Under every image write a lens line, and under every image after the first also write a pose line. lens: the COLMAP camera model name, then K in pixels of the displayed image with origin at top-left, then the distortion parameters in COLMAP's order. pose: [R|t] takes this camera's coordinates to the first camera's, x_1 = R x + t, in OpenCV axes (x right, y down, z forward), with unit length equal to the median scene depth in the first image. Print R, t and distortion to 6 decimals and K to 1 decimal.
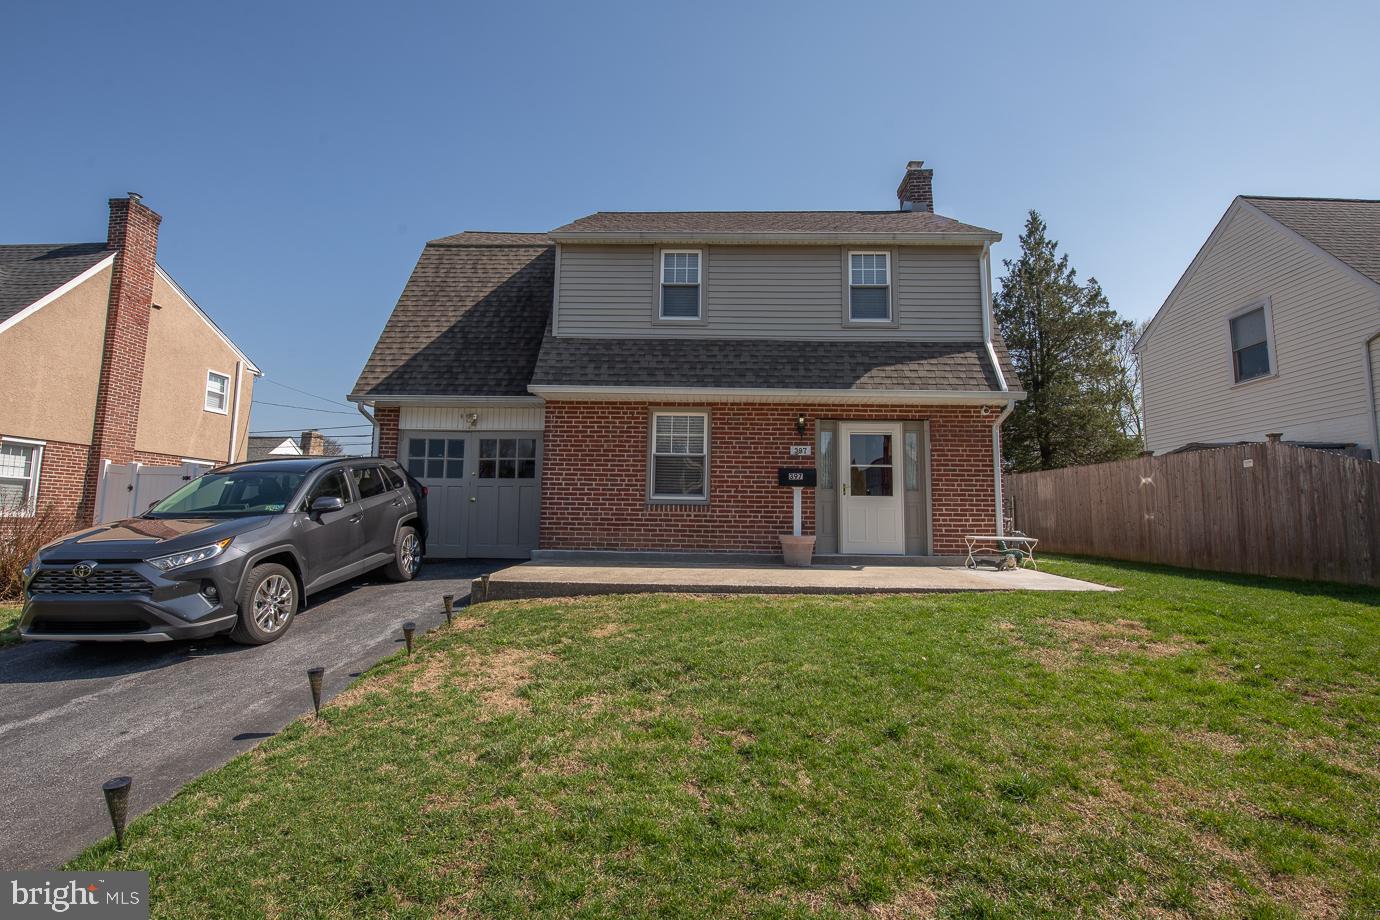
lens RADIAL K [[570.8, 0, 701.8], [0, 570.8, 455.4], [0, 0, 1]] dist [-0.001288, -0.007413]
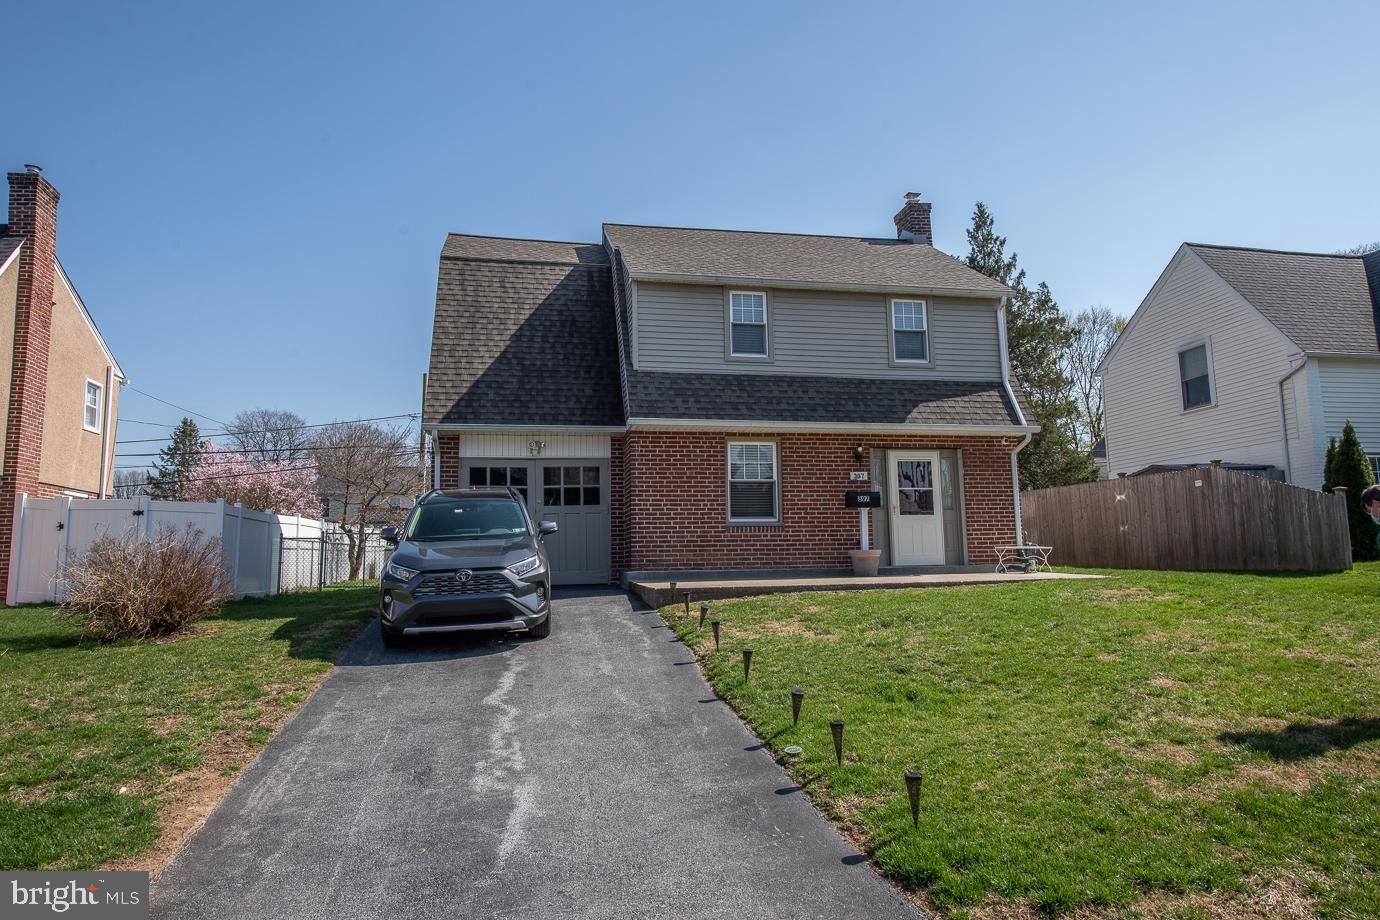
lens RADIAL K [[786.2, 0, 690.0], [0, 786.2, 460.0], [0, 0, 1]] dist [0.004785, -0.014748]
pose [[0.979278, -0.004956, 0.202458, -0.467805], [0.008590, 0.999817, -0.017072, -0.016403], [-0.202336, 0.018457, 0.979142, -0.456076]]
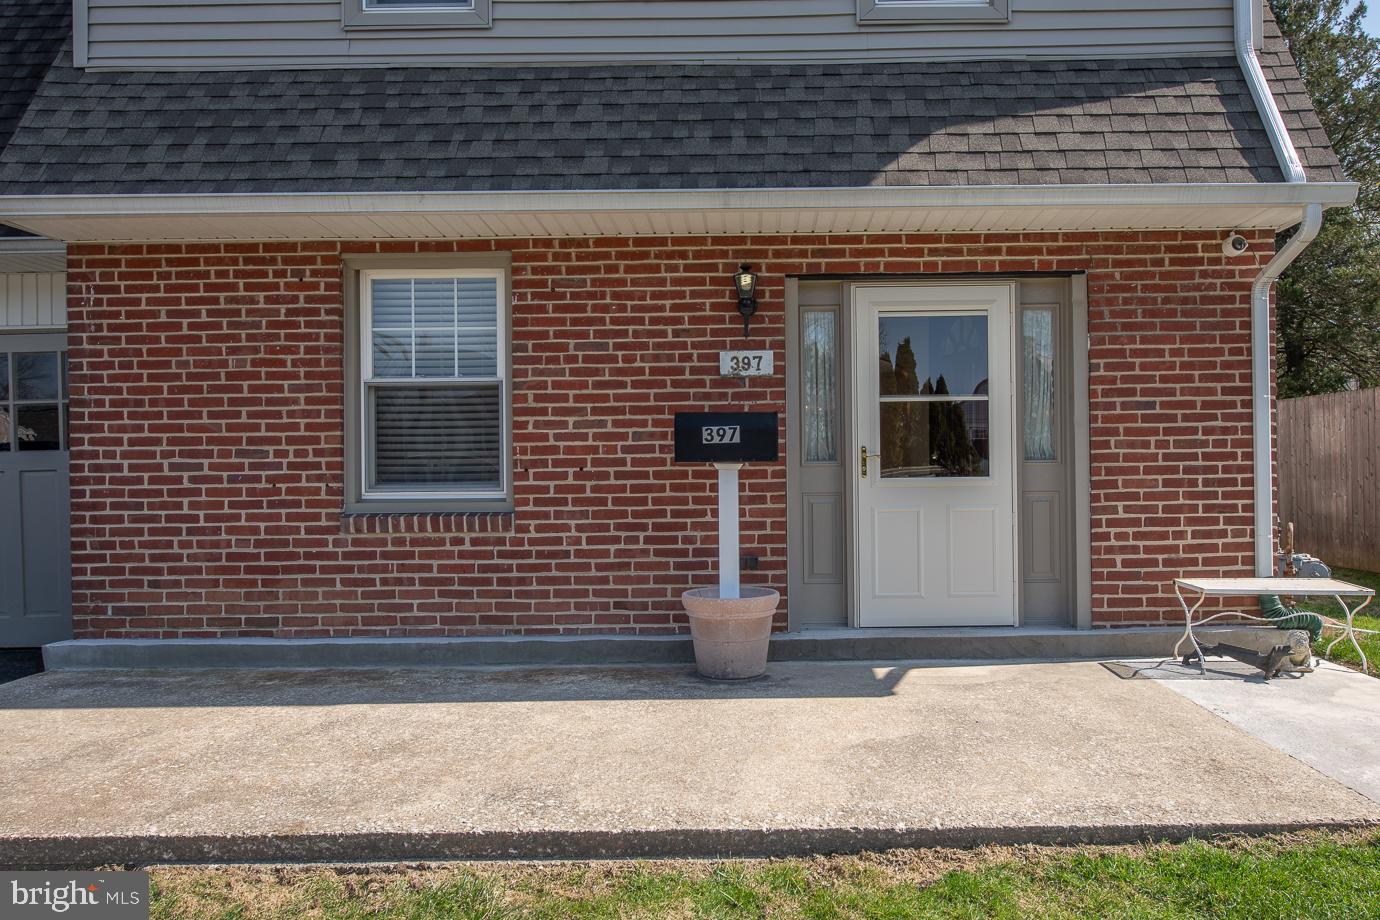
lens RADIAL K [[933.8, 0, 725.6], [0, 933.8, 477.4], [0, 0, 1]] dist [-0.000881, -0.001114]
pose [[0.999554, -0.026460, 0.013872, 0.147954], [0.024802, 0.993789, 0.108485, -0.000681], [-0.016656, -0.108093, 0.994001, 0.375504]]
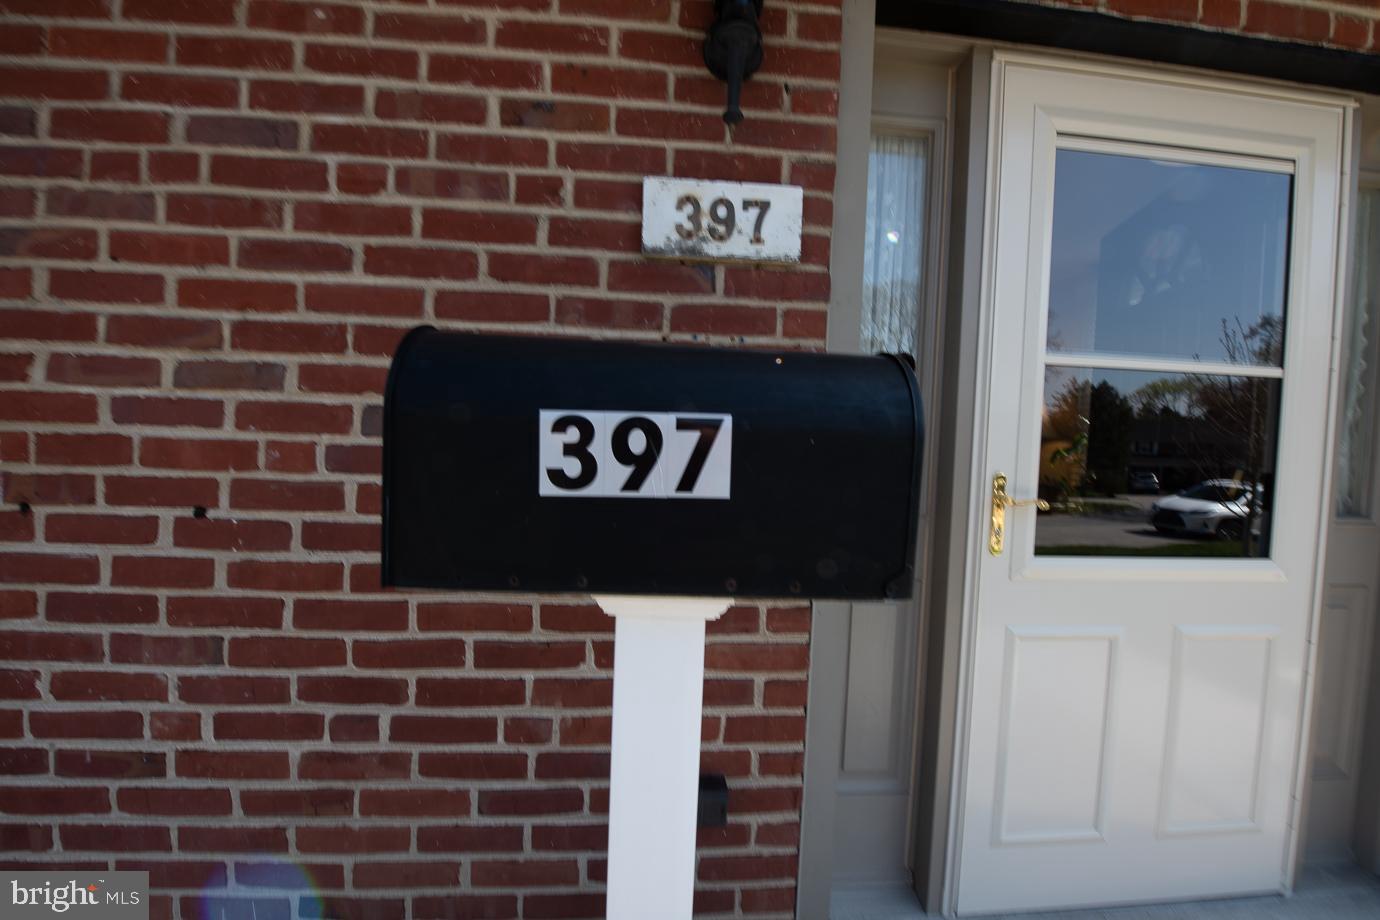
lens RADIAL K [[601.1, 0, 690.0], [0, 601.1, 460.0], [0, 0, 1]] dist [-0.000304, -0.009025]
pose [[0.994552, 0.020547, 0.102199, 0.152732], [-0.036026, 0.987723, 0.152005, 0.024049], [-0.097821, -0.154858, 0.983082, 0.858085]]
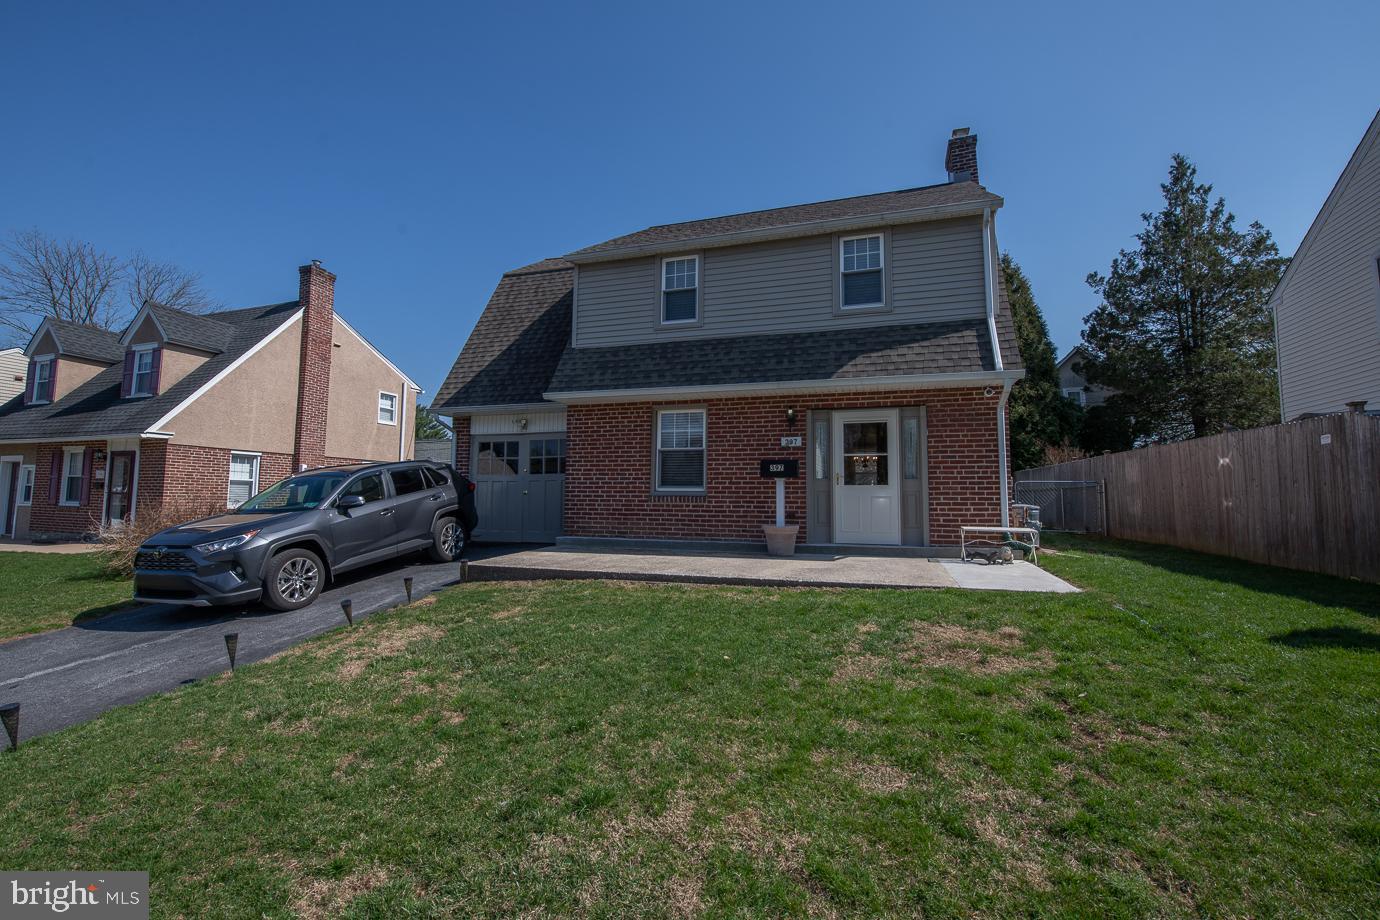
lens RADIAL K [[533.6, 0, 713.8], [0, 533.6, 453.8], [0, 0, 1]] dist [-0.003612, -0.005947]
pose [[0.967871, -0.029440, -0.249719, 0.275256], [0.034729, 0.999256, 0.016801, -0.007794], [0.249038, -0.024934, 0.968173, 0.043366]]
